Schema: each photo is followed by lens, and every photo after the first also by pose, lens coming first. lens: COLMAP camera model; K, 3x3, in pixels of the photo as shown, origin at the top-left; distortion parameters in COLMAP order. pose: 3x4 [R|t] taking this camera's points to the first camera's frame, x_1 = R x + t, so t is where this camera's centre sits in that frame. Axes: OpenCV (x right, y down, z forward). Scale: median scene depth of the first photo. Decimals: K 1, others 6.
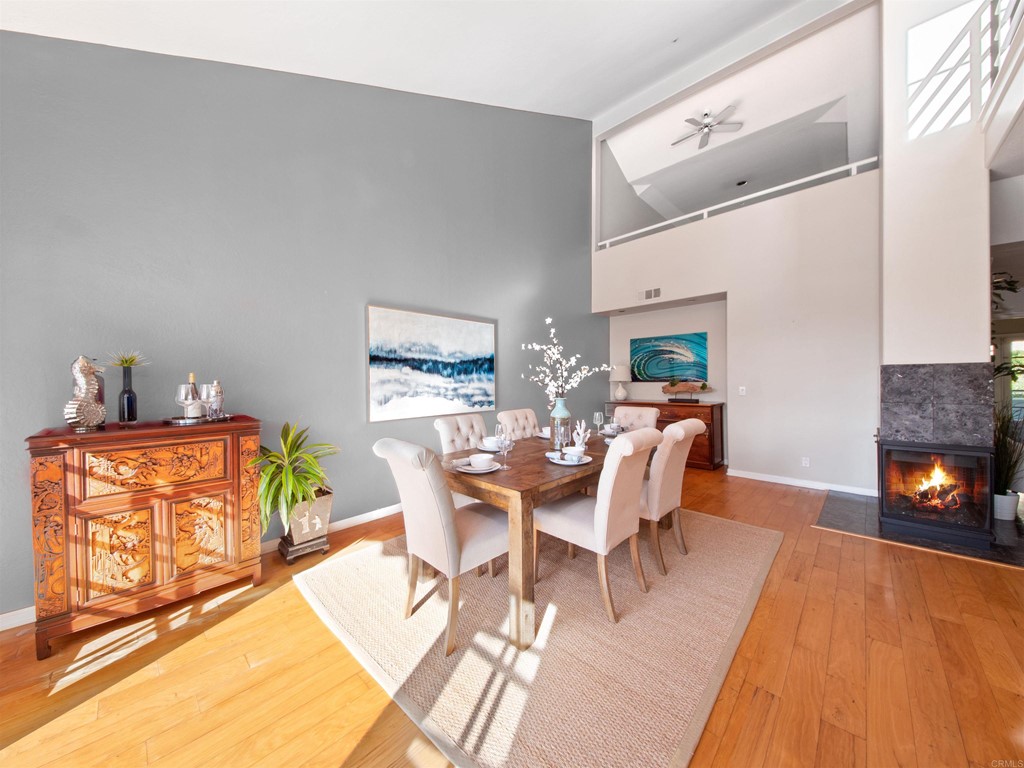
lens RADIAL K [[355.7, 0, 512.0], [0, 355.7, 384.0], [0, 0, 1]] dist [0.000808, -0.007083]
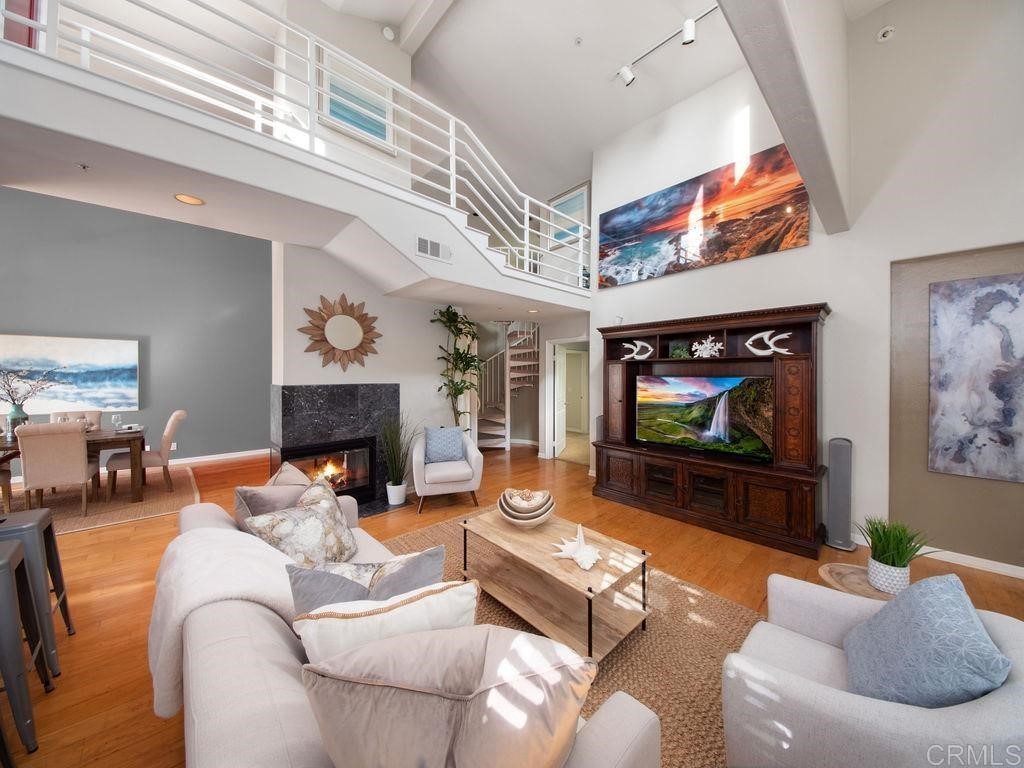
lens RADIAL K [[355.7, 0, 512.0], [0, 355.7, 384.0], [0, 0, 1]] dist [0.000808, -0.007083]
pose [[0.998839, 0.014735, -0.045860, 1.468797], [-0.014336, 0.999857, 0.009013, -0.053975], [0.045987, -0.008345, 0.998907, -0.189376]]
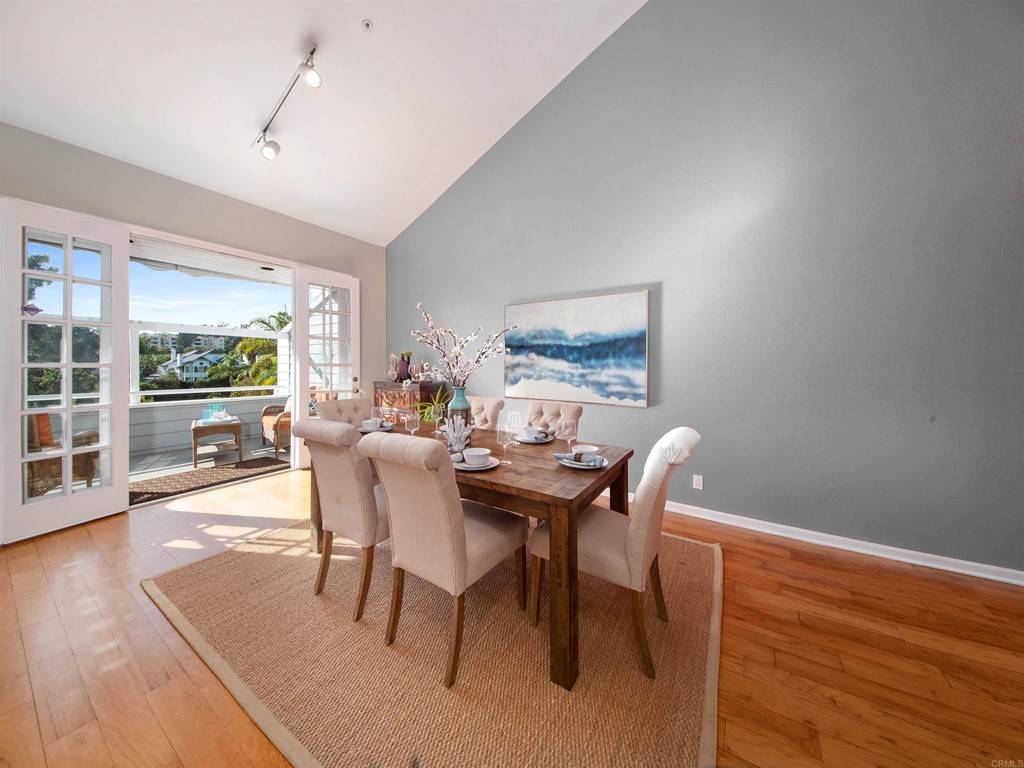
lens RADIAL K [[350.8, 0, 511.0], [0, 350.8, 354.6], [0, 0, 1]] dist [0.000029, 0.000030]
pose [[0.178439, 0.004914, -0.983939, 0.698215], [-0.008572, 0.999957, 0.003439, -0.040349], [0.983914, 0.007820, 0.178474, 0.663653]]
